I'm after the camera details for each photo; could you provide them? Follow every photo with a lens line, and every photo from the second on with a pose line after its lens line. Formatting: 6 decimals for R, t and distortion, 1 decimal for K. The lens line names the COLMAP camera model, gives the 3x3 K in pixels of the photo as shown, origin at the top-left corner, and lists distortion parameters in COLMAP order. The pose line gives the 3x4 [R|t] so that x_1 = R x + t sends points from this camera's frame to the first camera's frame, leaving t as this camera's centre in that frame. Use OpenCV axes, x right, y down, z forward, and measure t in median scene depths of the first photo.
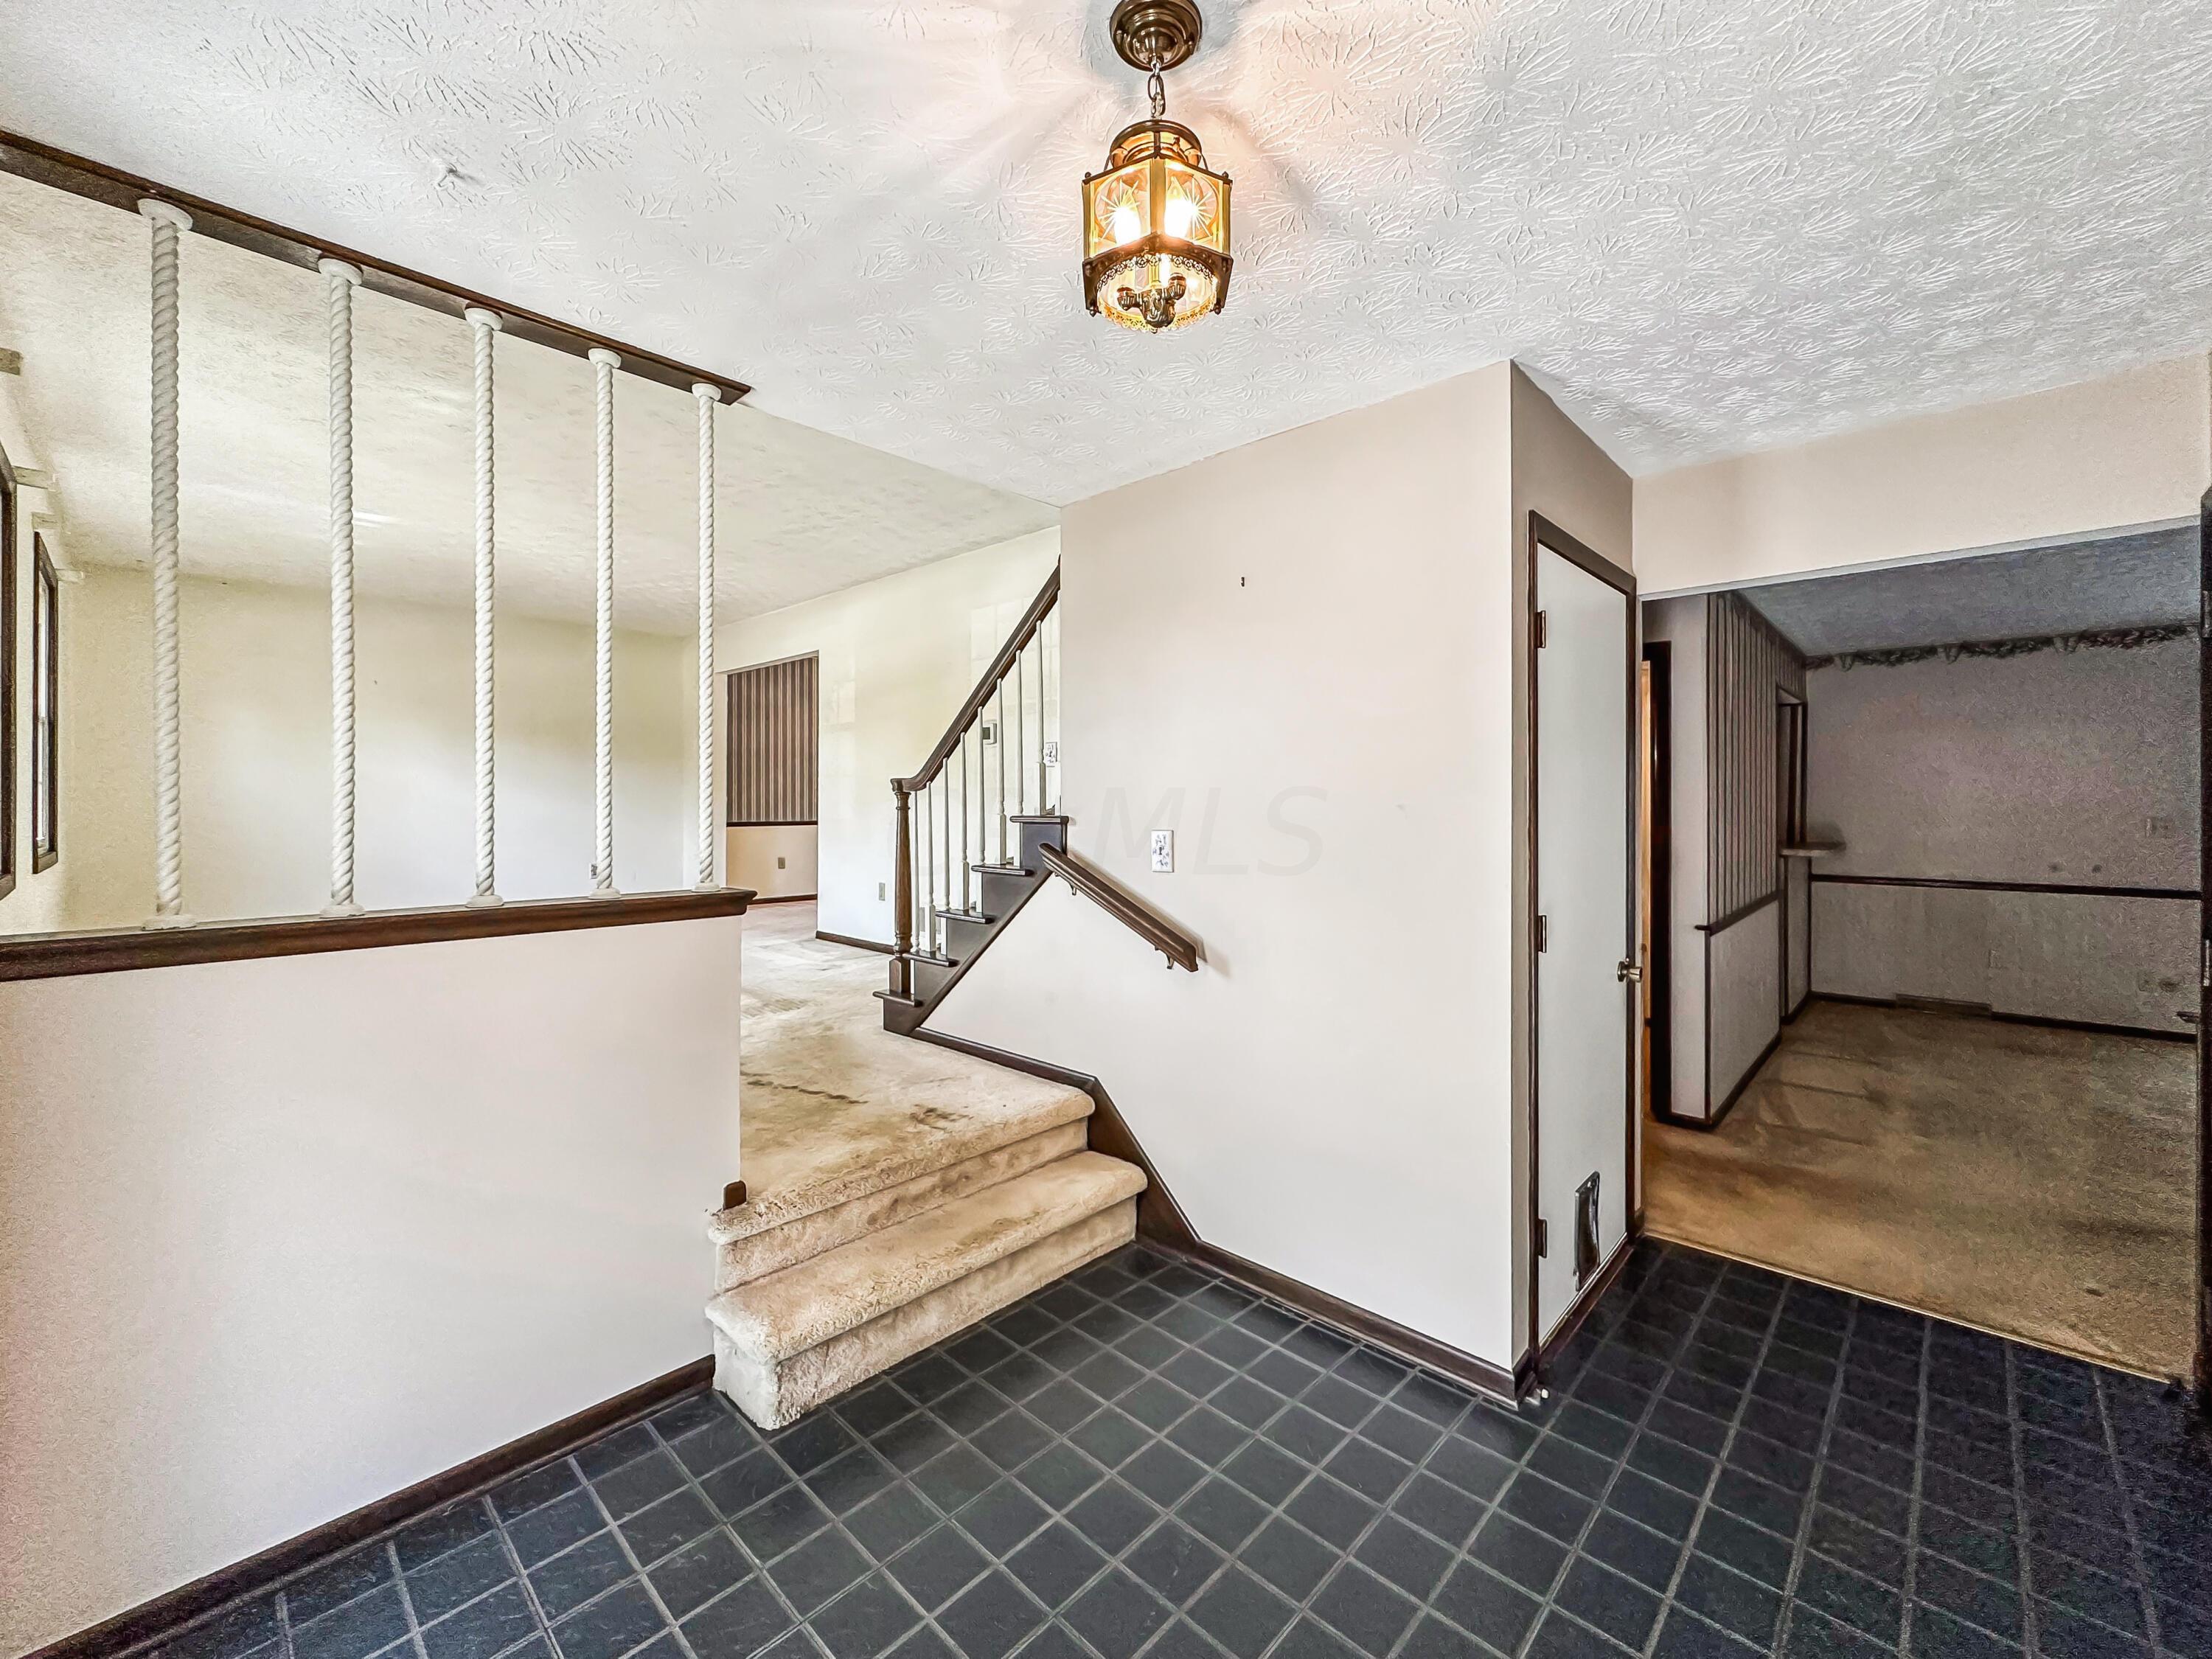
lens RADIAL K [[904.8, 0, 1106.3], [0, 904.8, 802.8], [0, 0, 1]] dist [0.000274, -0.000256]
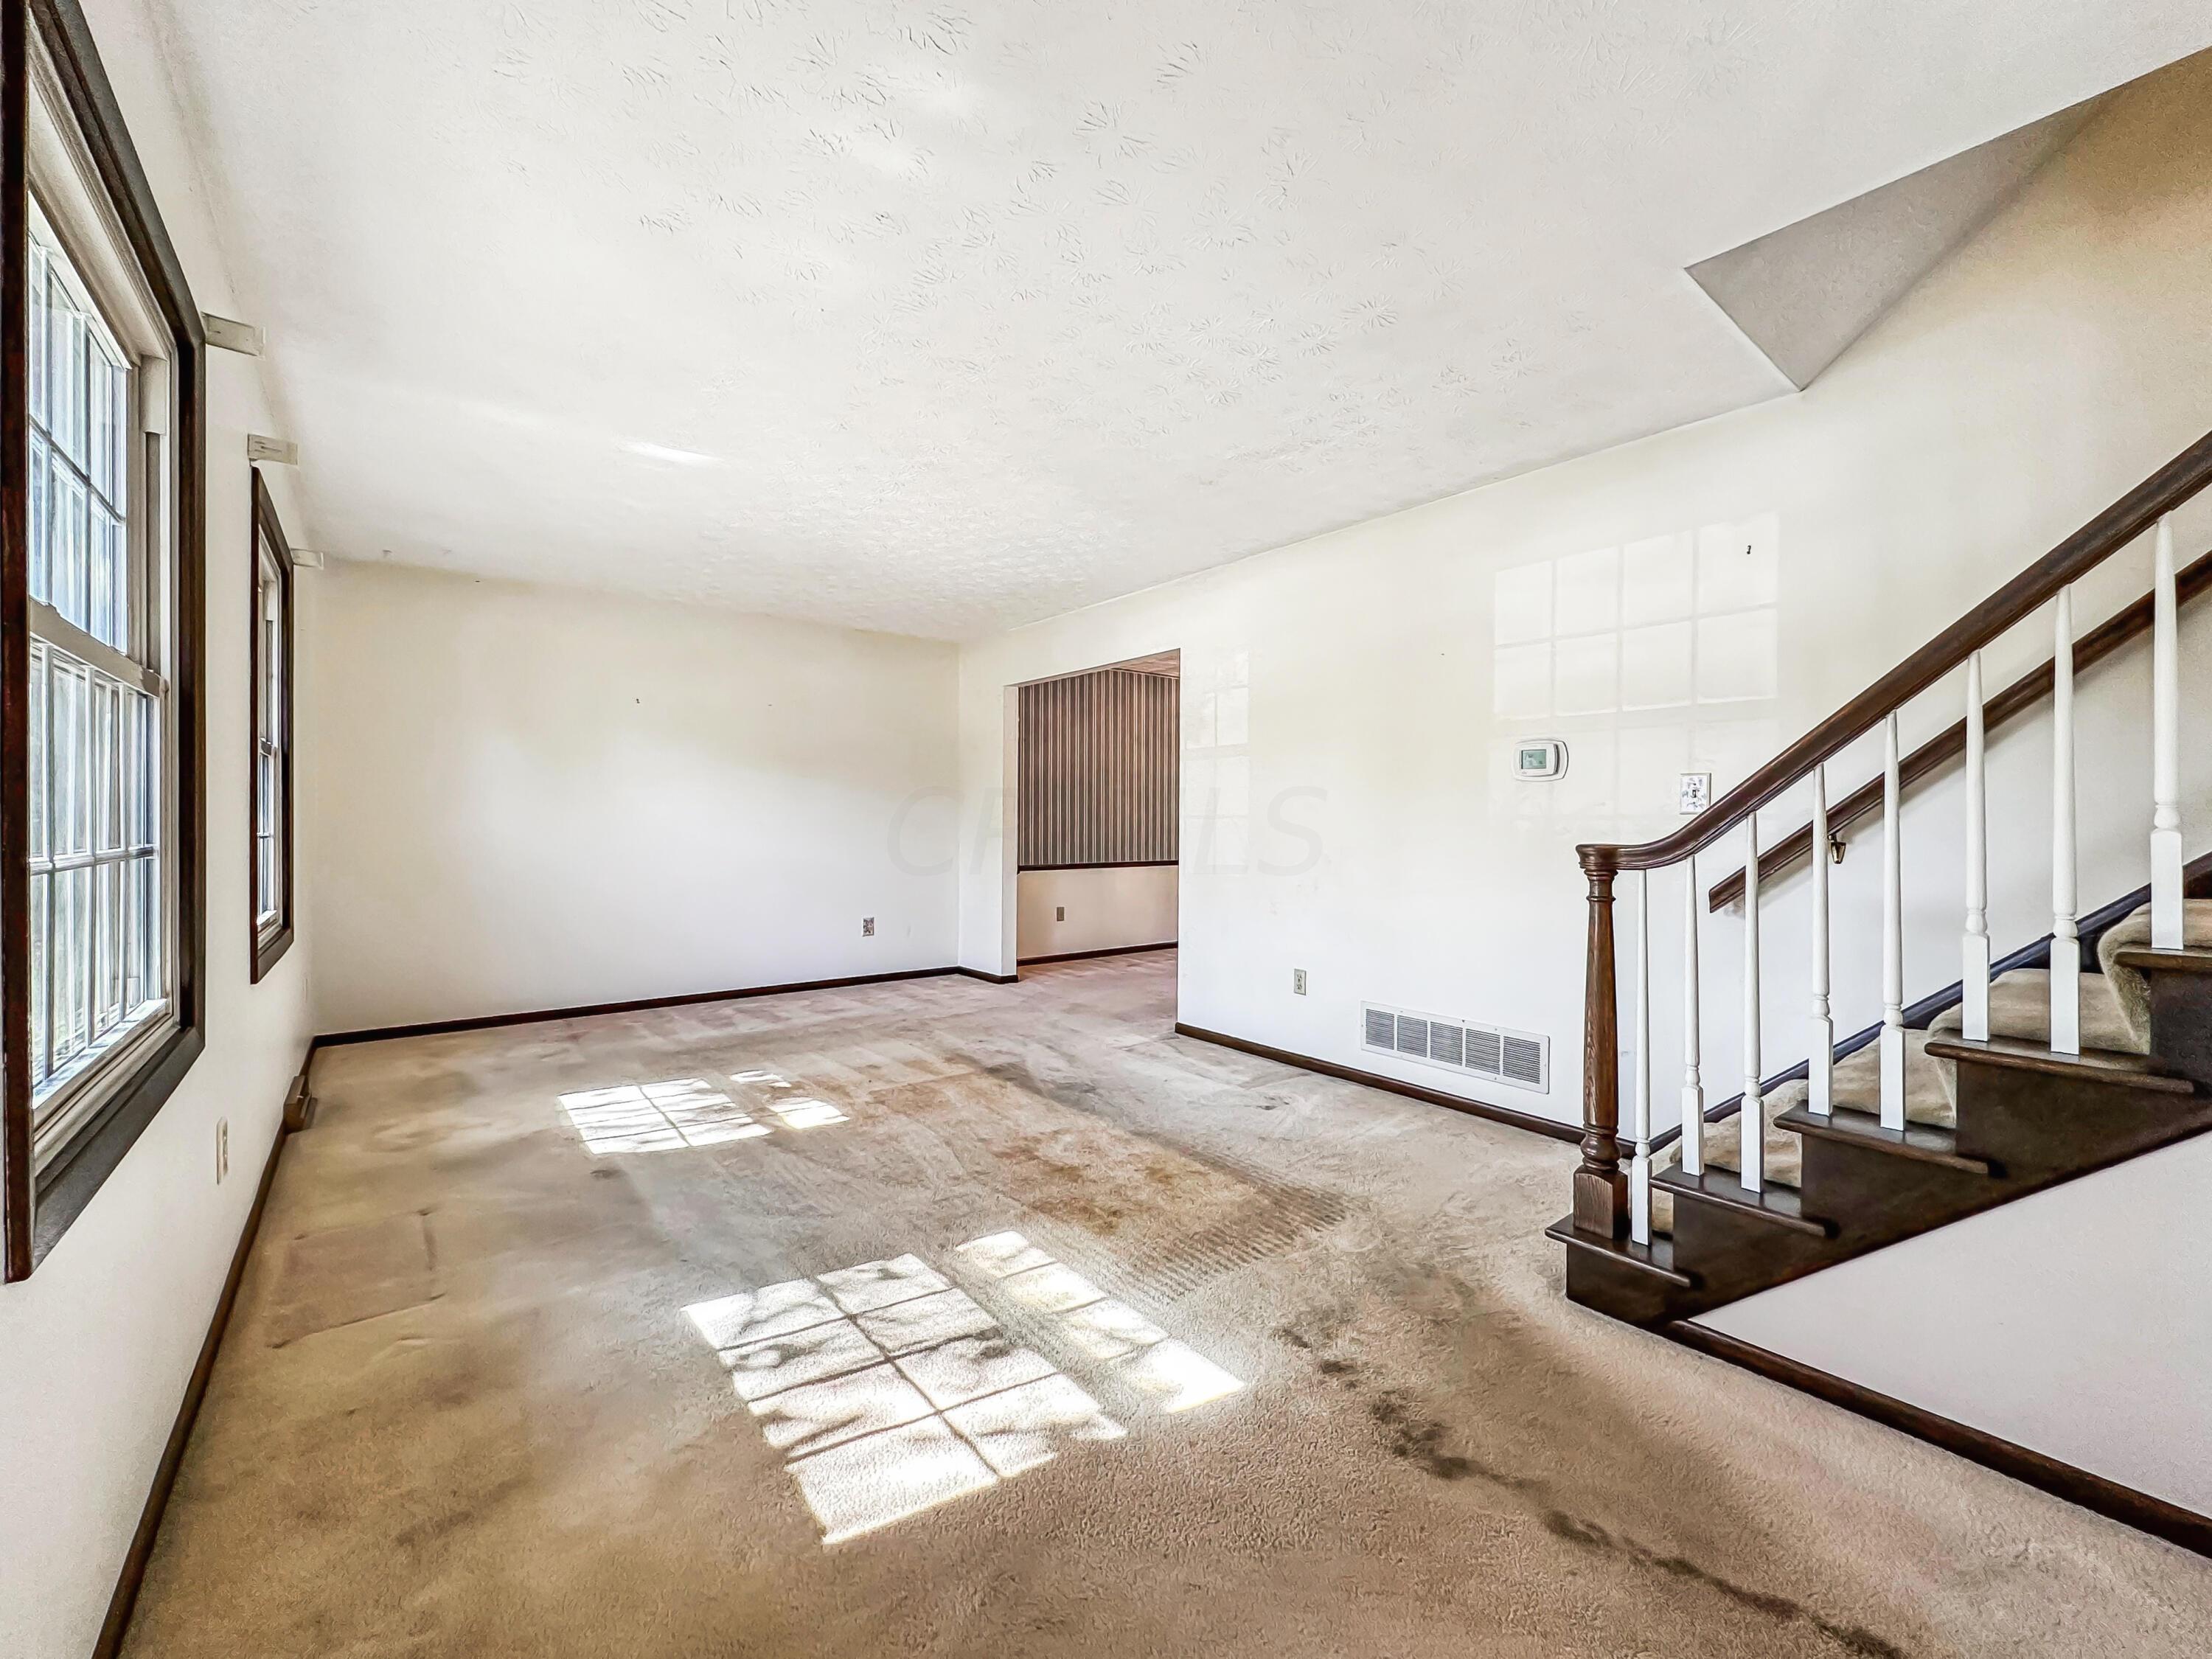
lens RADIAL K [[901.5, 0, 1106.0], [0, 901.5, 829.5], [0, 0, 1]] dist [-0.000731, -0.000192]
pose [[0.989761, 0.007059, -0.142560, -0.333944], [-0.006128, 0.999957, 0.006962, -0.028758], [0.142603, -0.006018, 0.989762, 0.309910]]
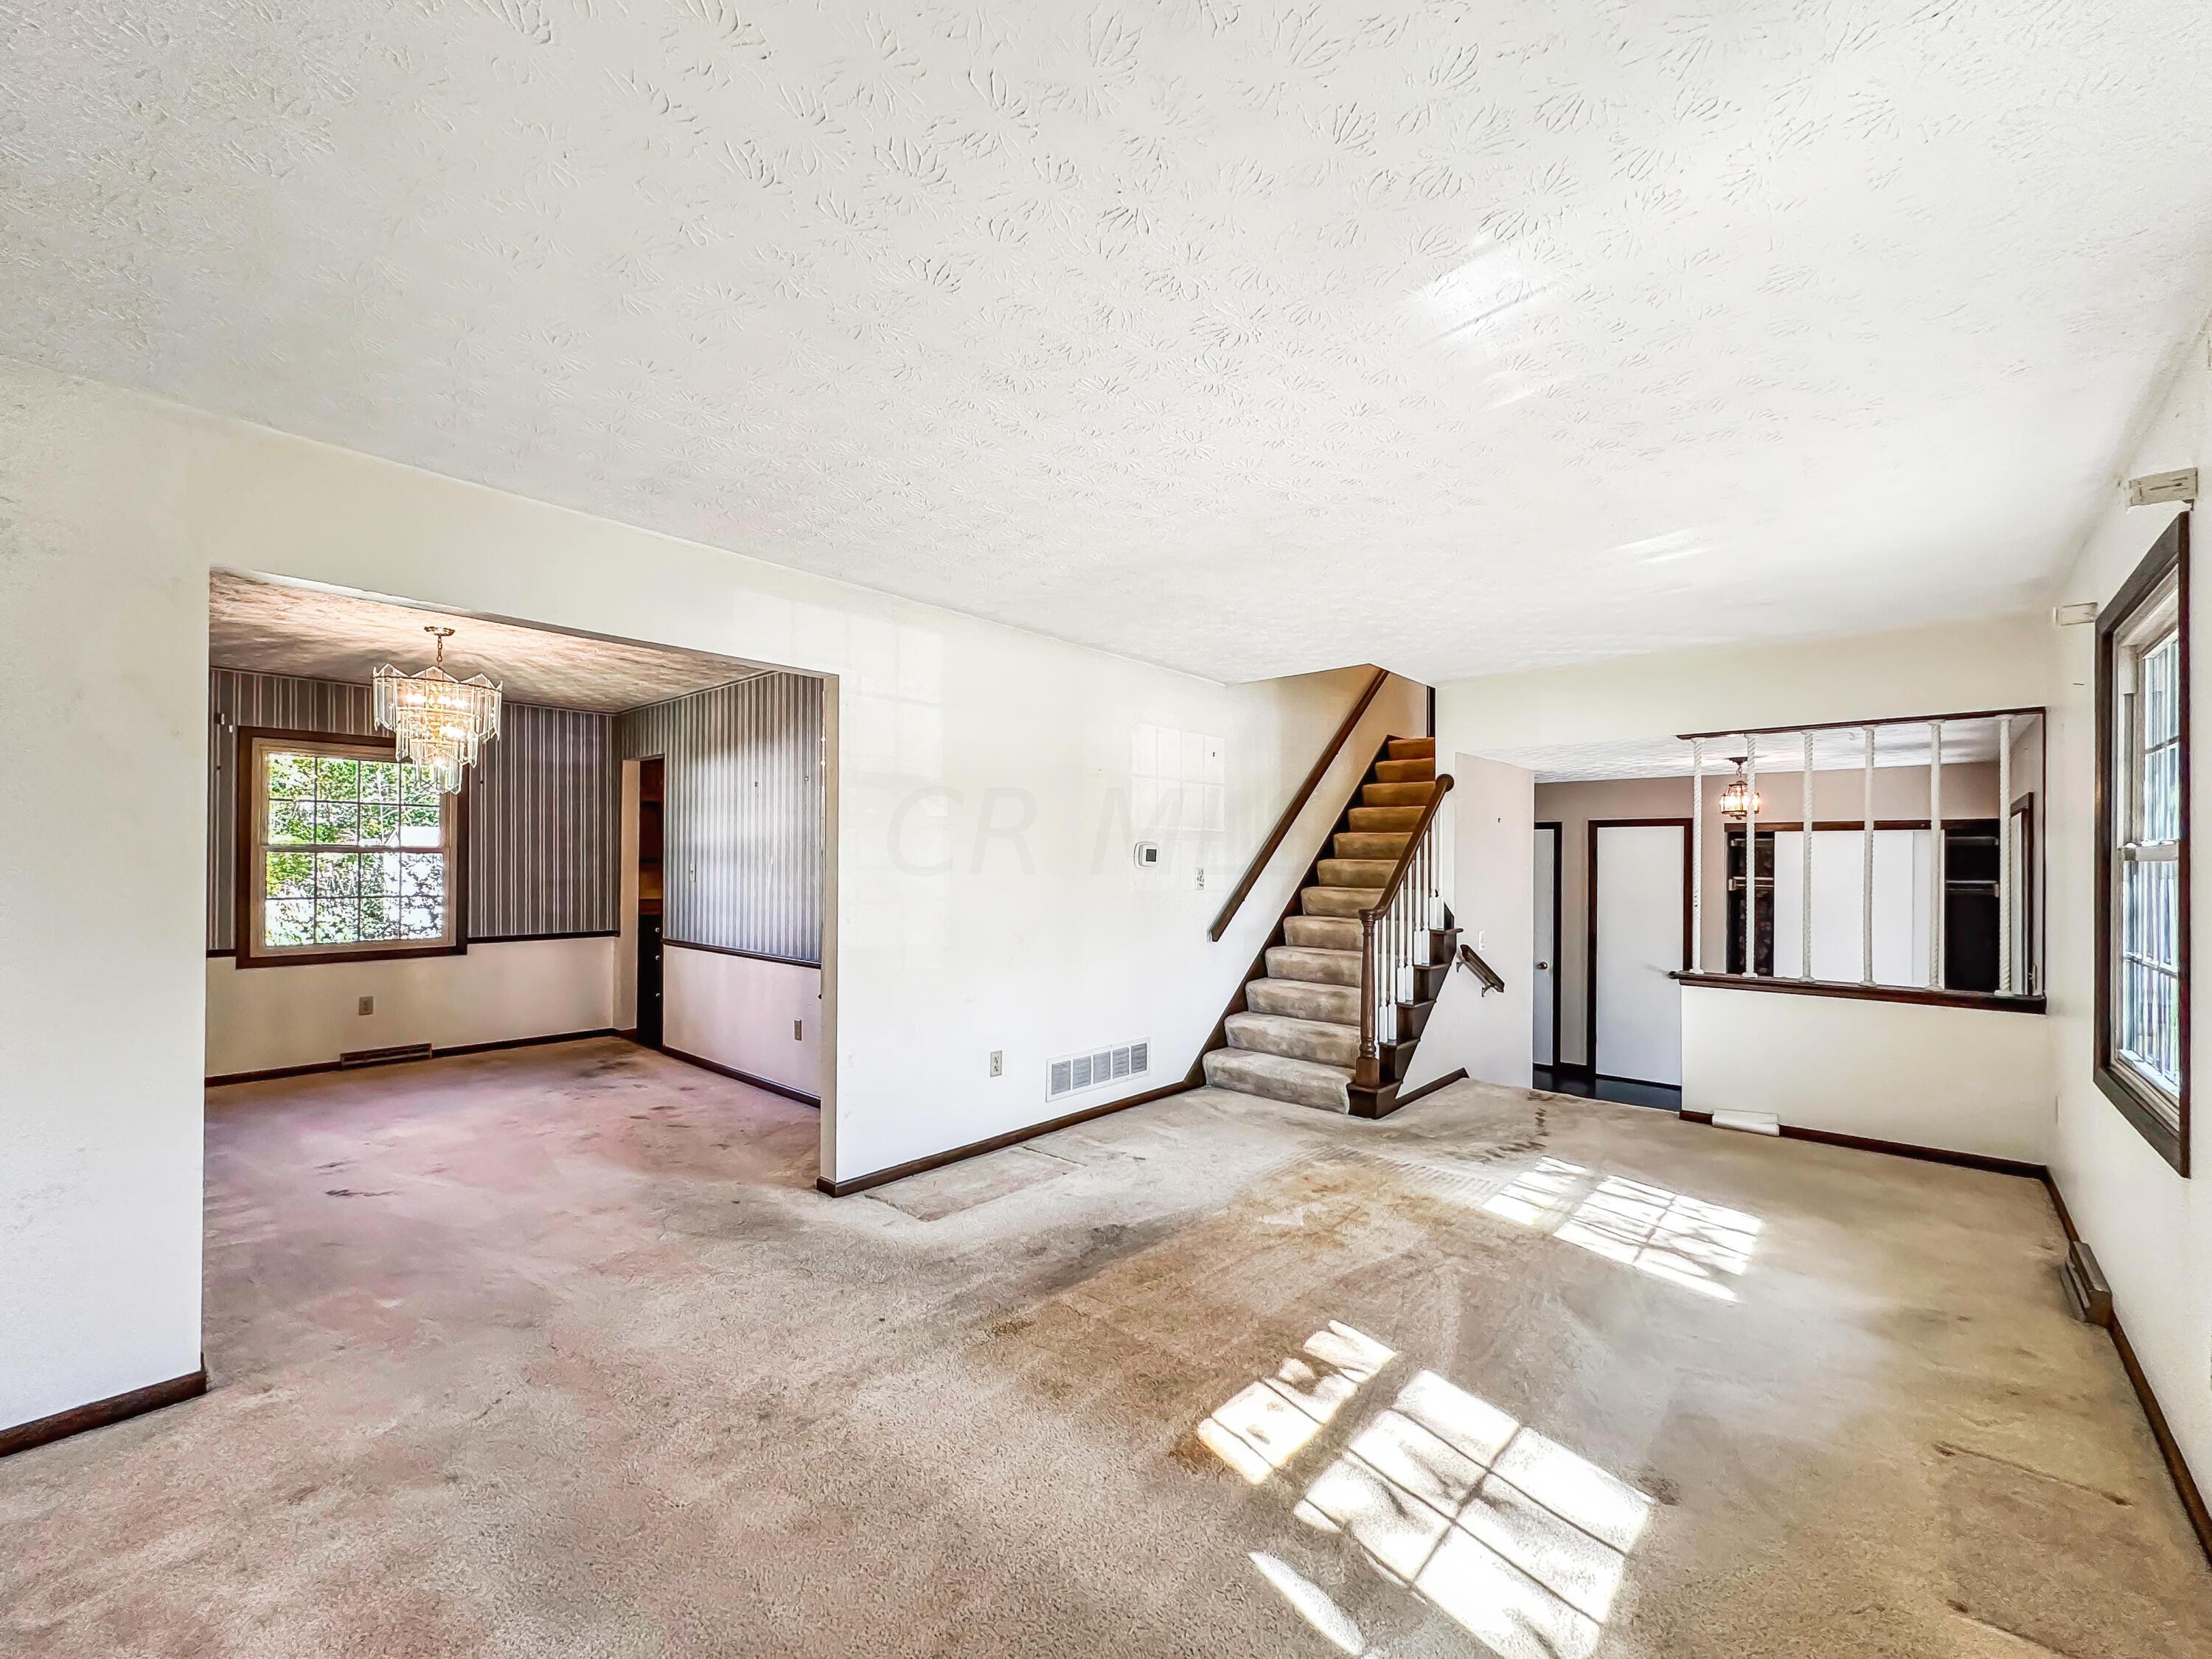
lens RADIAL K [[907.9, 0, 1104.7], [0, 907.9, 853.5], [0, 0, 1]] dist [-0.008827, 0.000217]
pose [[-0.030053, 0.009602, 0.999502, -1.067792], [-0.002813, 0.999949, -0.009691, -0.066499], [-0.999544, -0.003103, -0.030025, 1.037202]]
